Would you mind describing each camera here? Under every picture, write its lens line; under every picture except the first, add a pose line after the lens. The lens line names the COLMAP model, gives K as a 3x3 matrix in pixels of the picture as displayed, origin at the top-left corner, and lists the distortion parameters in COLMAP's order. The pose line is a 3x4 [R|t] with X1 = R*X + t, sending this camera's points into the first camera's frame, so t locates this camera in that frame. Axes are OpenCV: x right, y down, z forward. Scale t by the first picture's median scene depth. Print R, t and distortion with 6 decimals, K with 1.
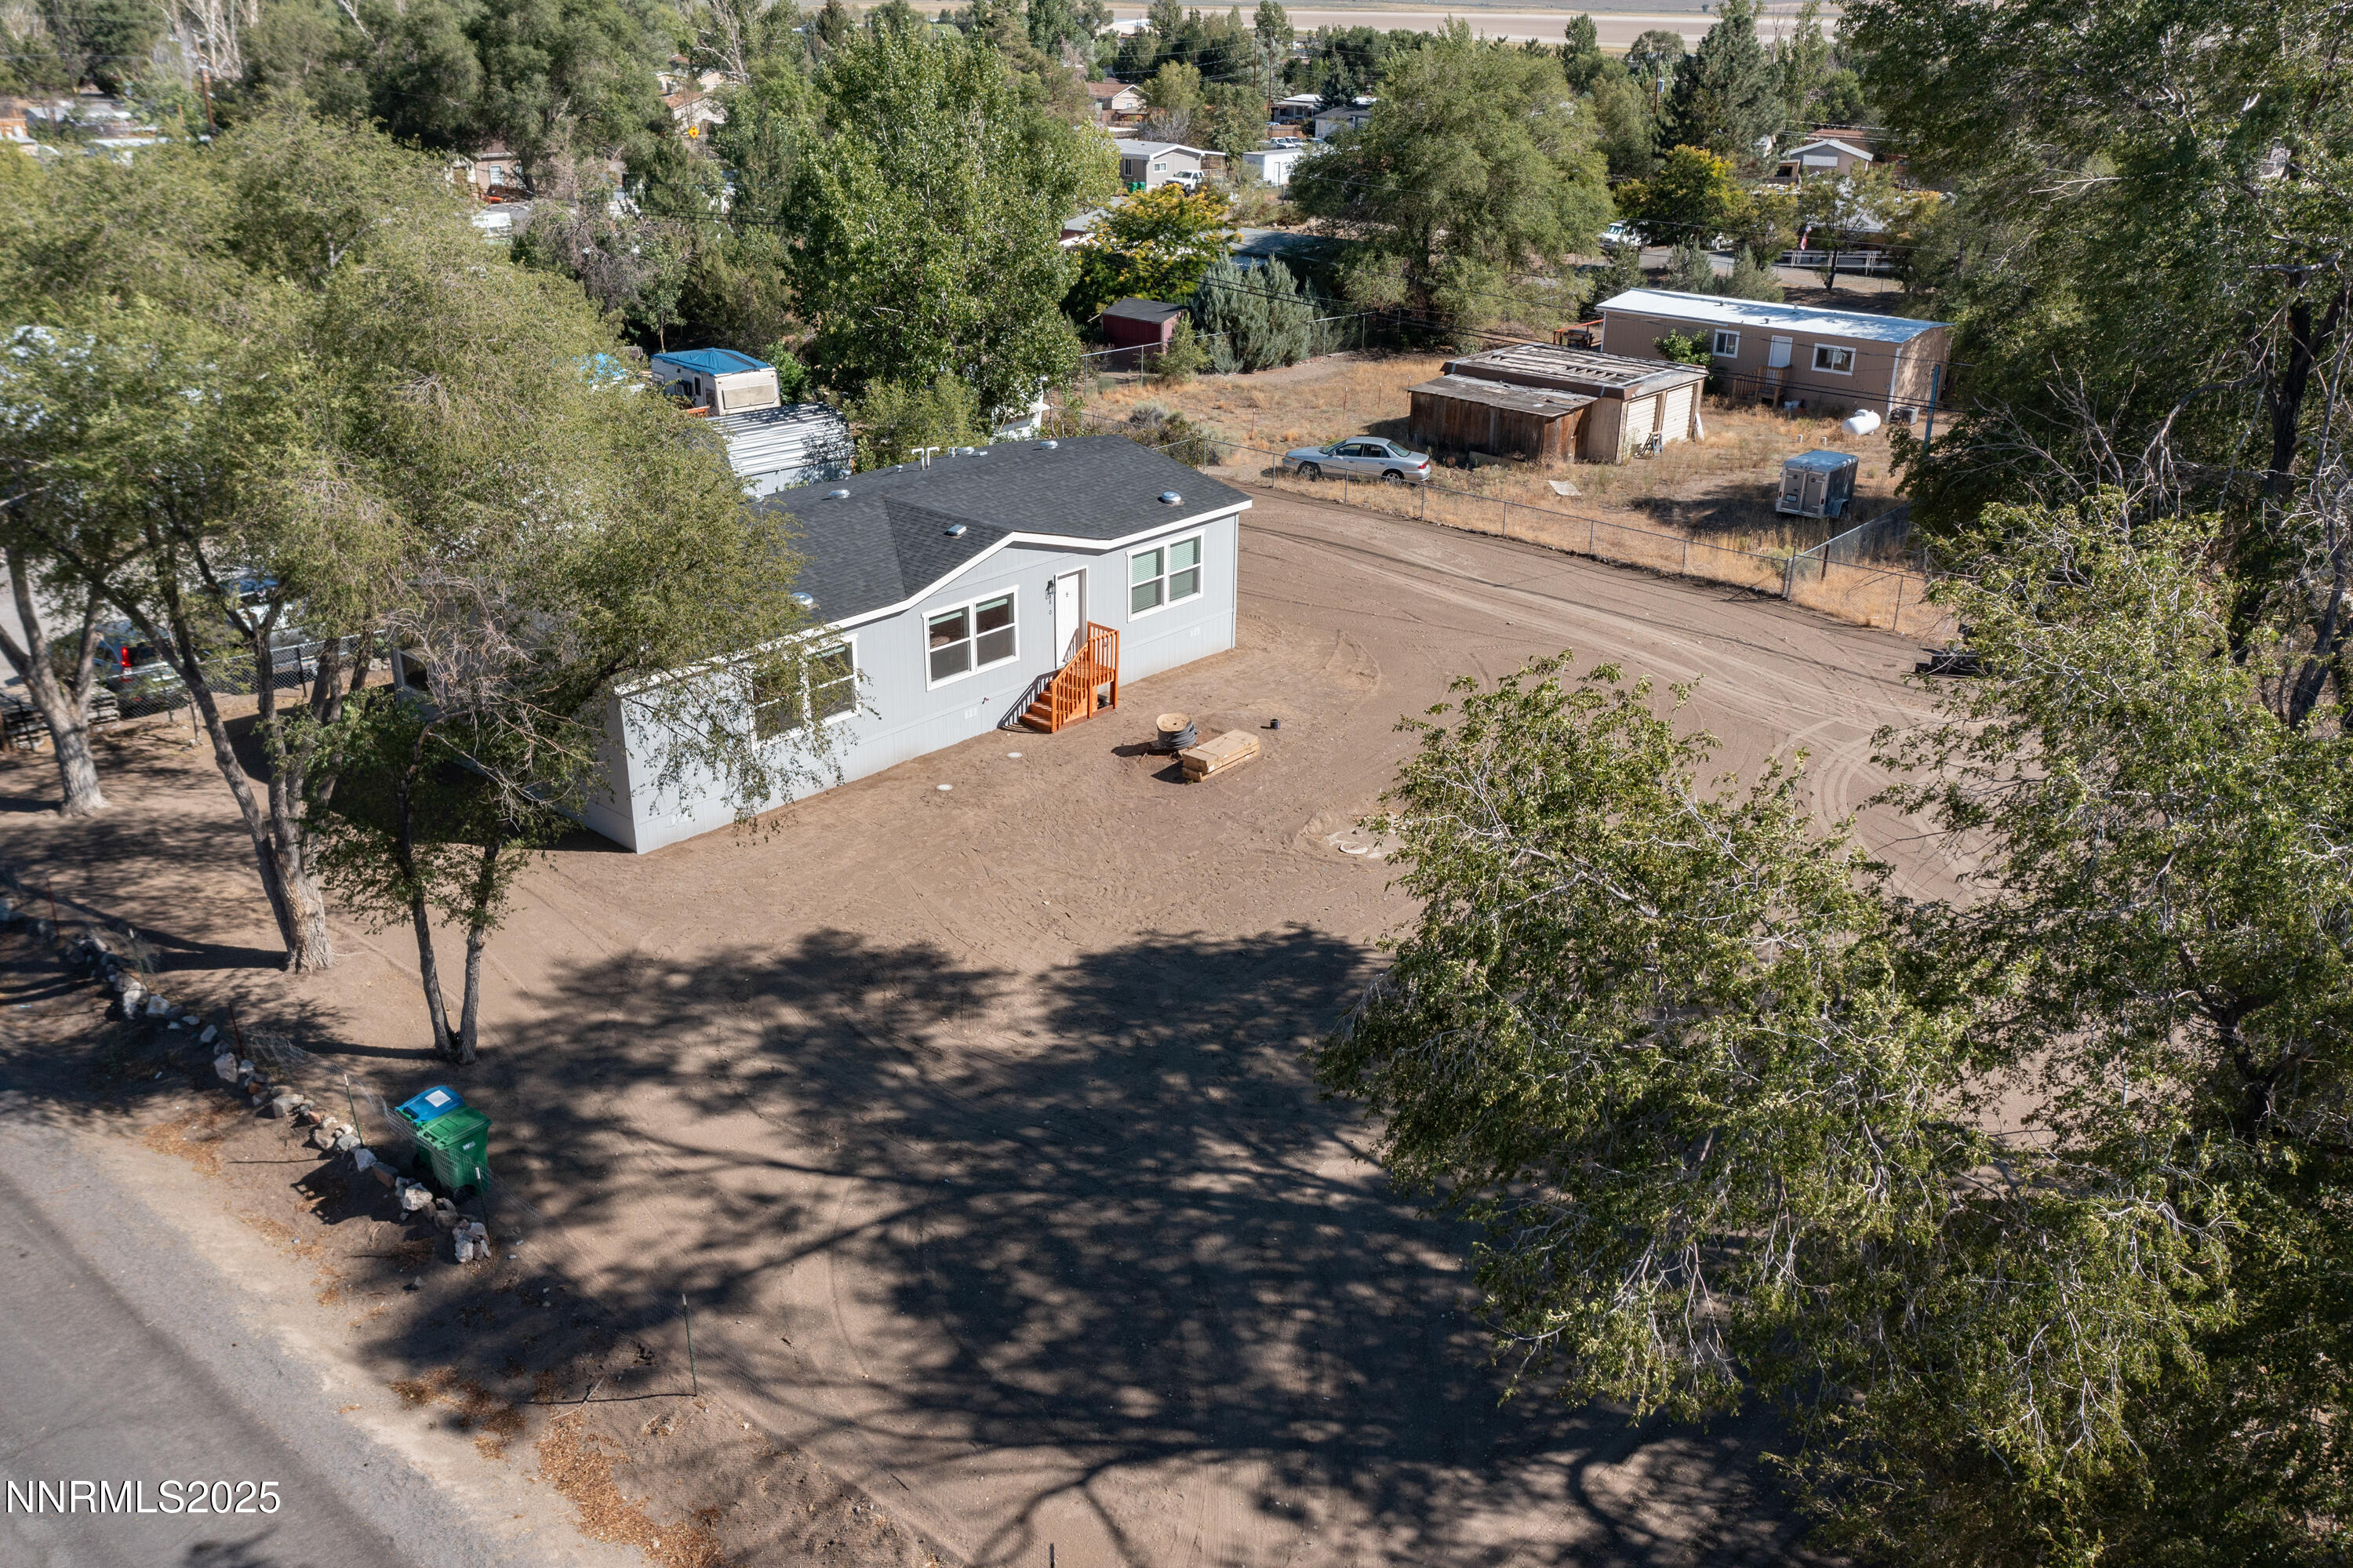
lens RADIAL K [[1883.5, 0, 1182.2], [0, 1883.5, 739.7], [0, 0, 1]] dist [0.004679, 0.000482]
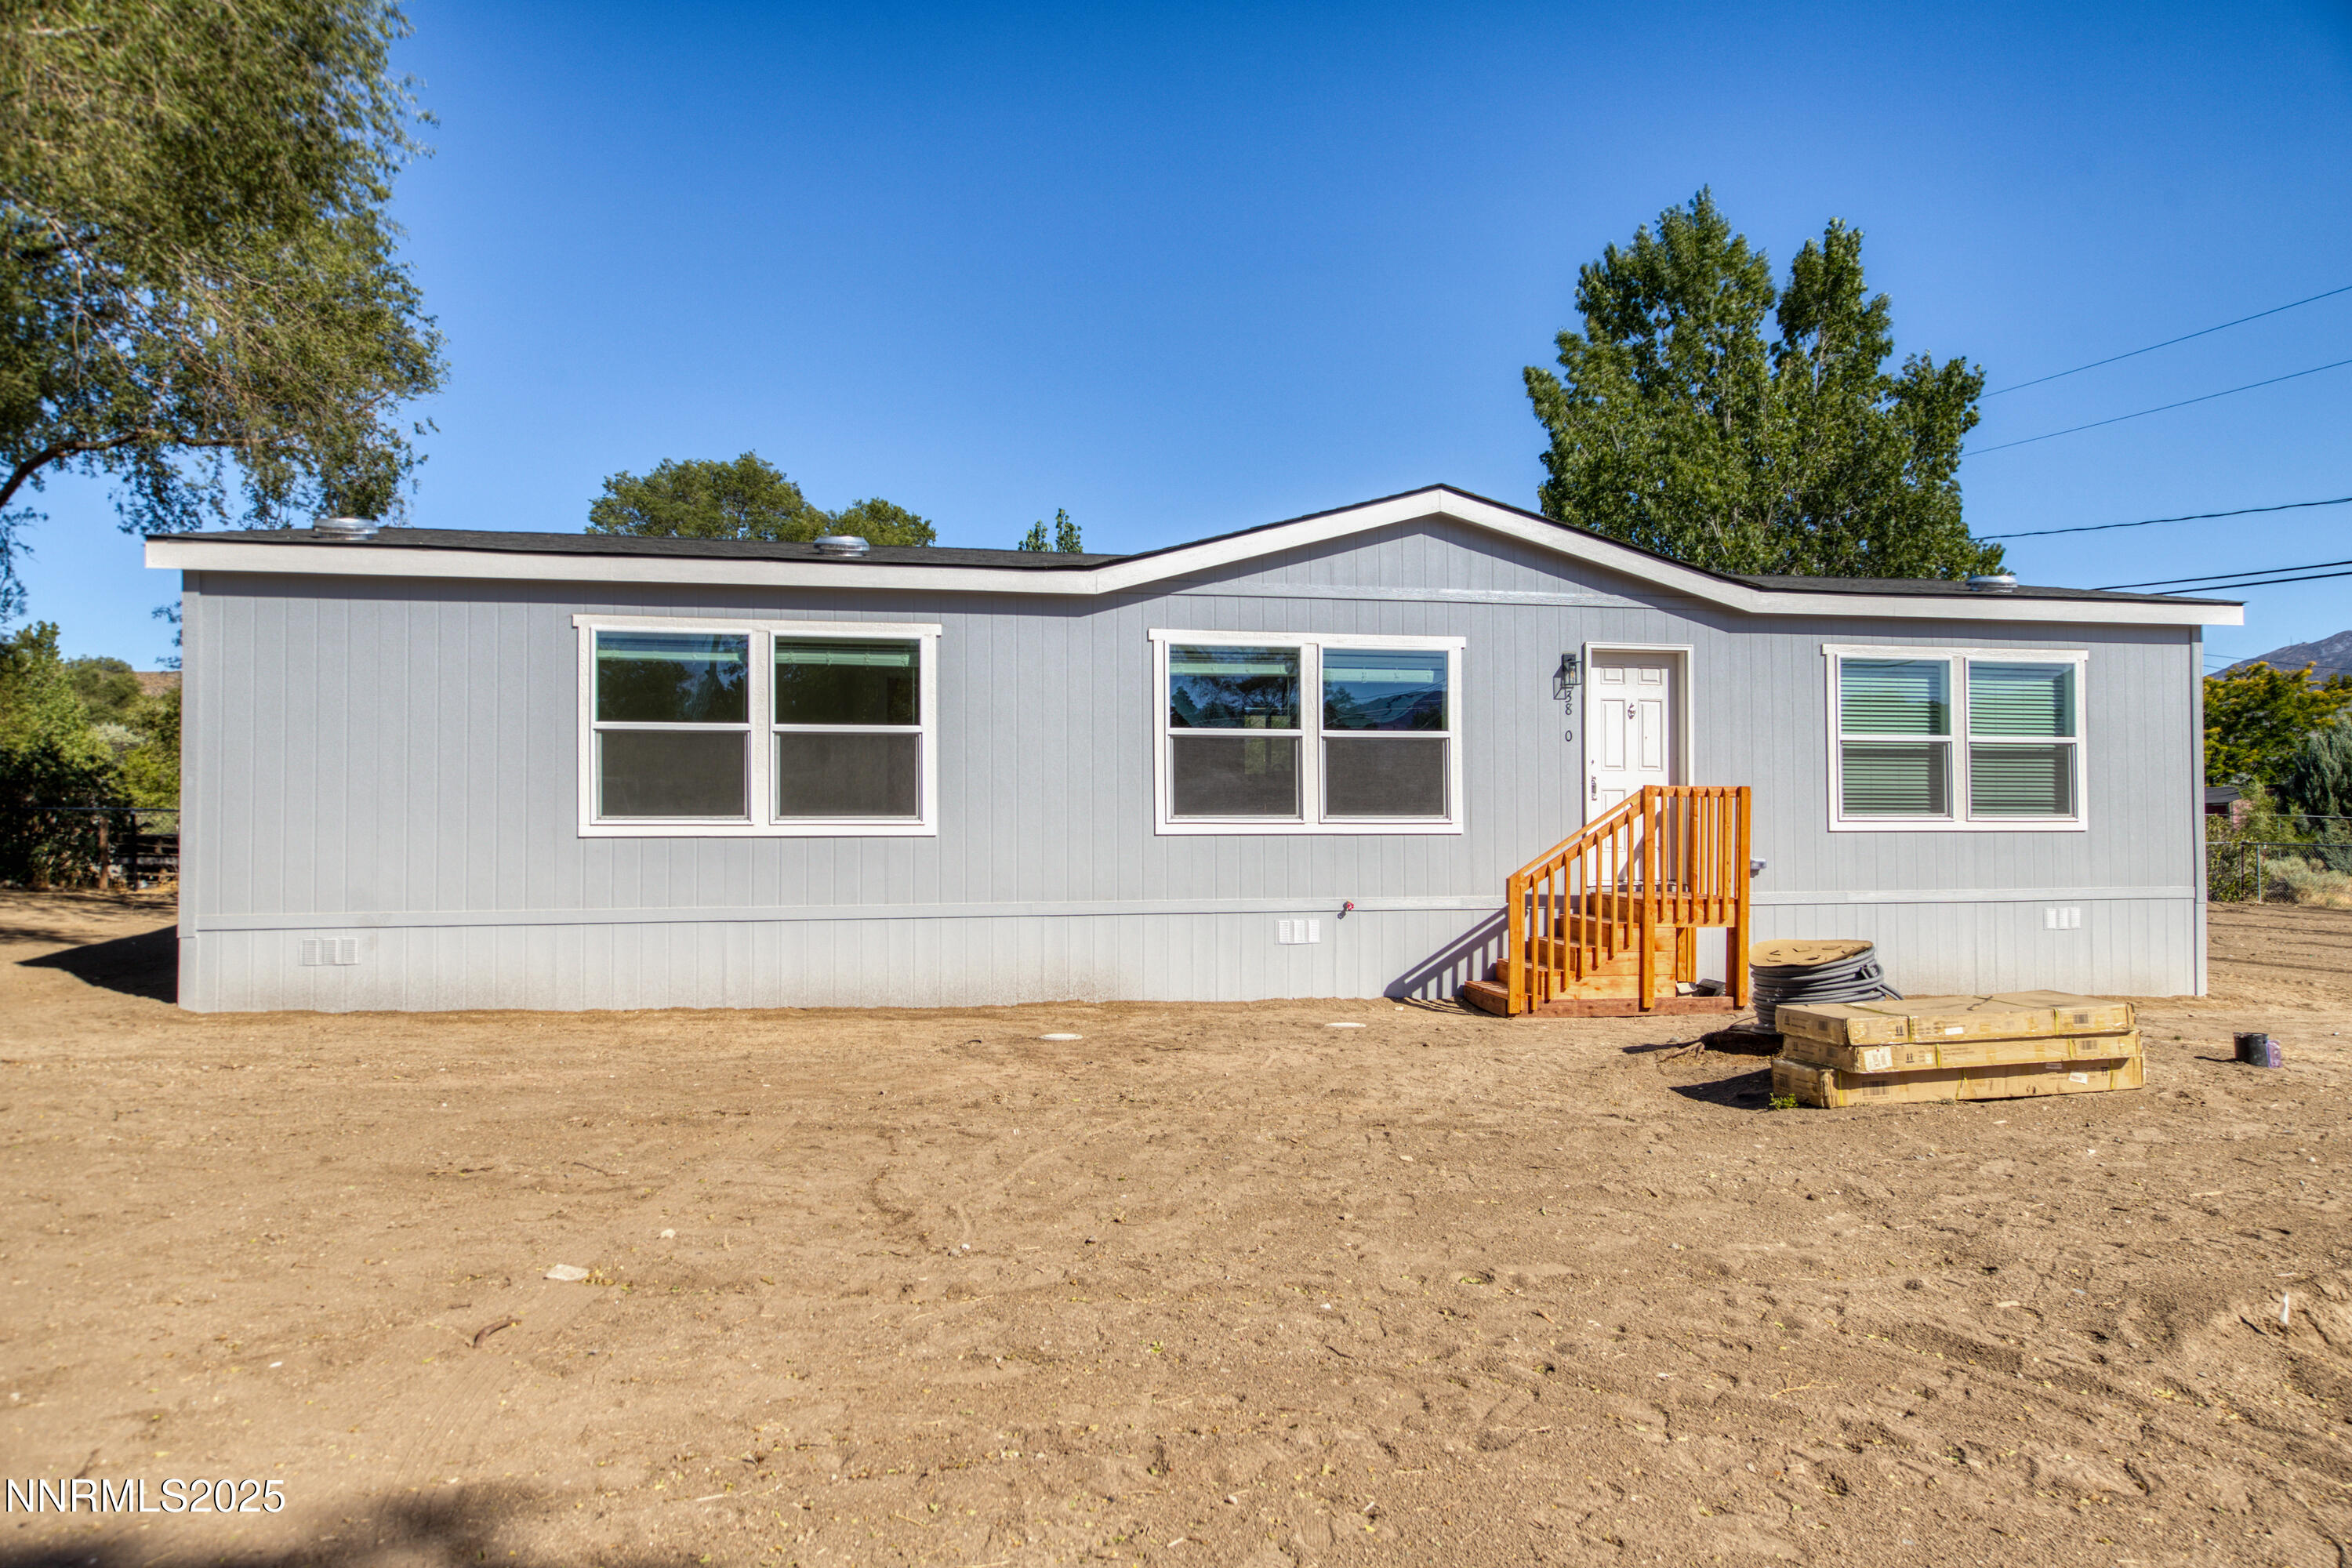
lens RADIAL K [[1521.1, 0, 1186.5], [0, 1521.1, 786.5], [0, 0, 1]] dist [0.004327, 0.000241]
pose [[0.787509, -0.028539, -0.615642, 0.067330], [-0.212708, 0.924960, -0.314968, 0.063786], [0.578432, 0.378992, 0.722344, 0.753763]]
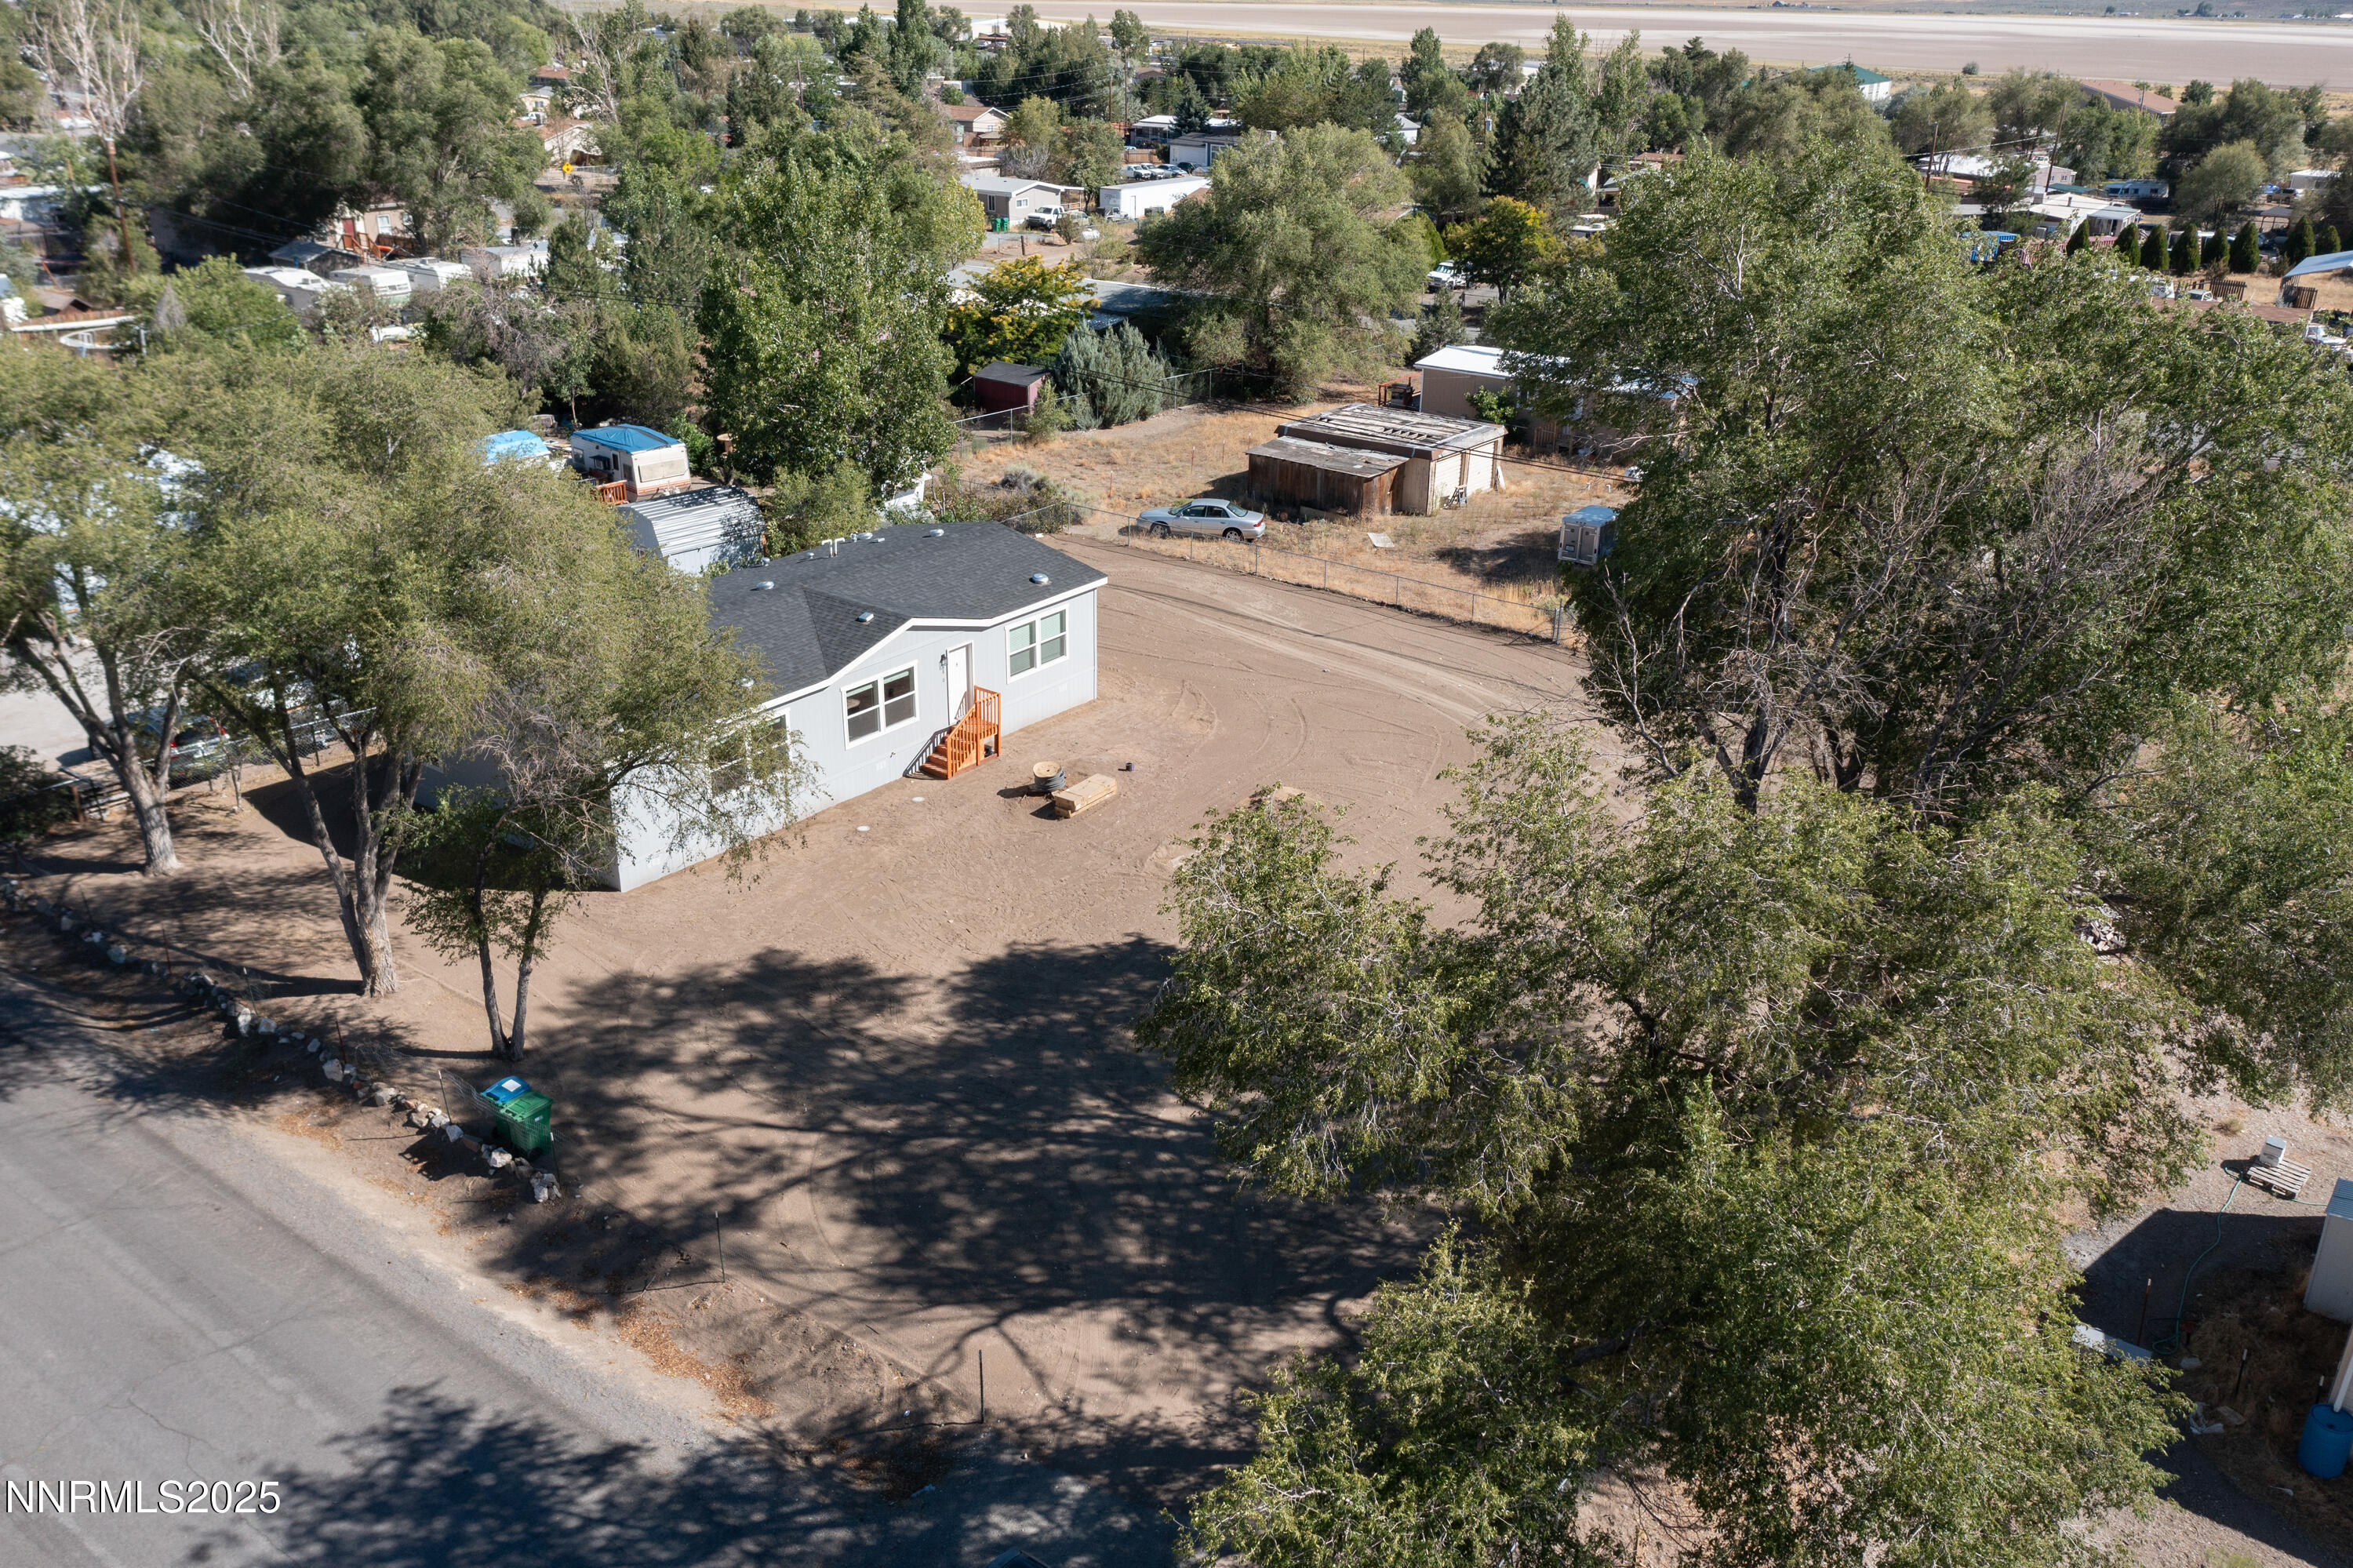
lens RADIAL K [[1883.5, 0, 1182.2], [0, 1883.5, 739.7], [0, 0, 1]] dist [0.004679, 0.000482]
pose [[0.997517, -0.025038, 0.065832, 0.003074], [0.024652, 0.999674, 0.006669, -0.034751], [-0.065978, -0.005029, 0.997808, -0.238794]]
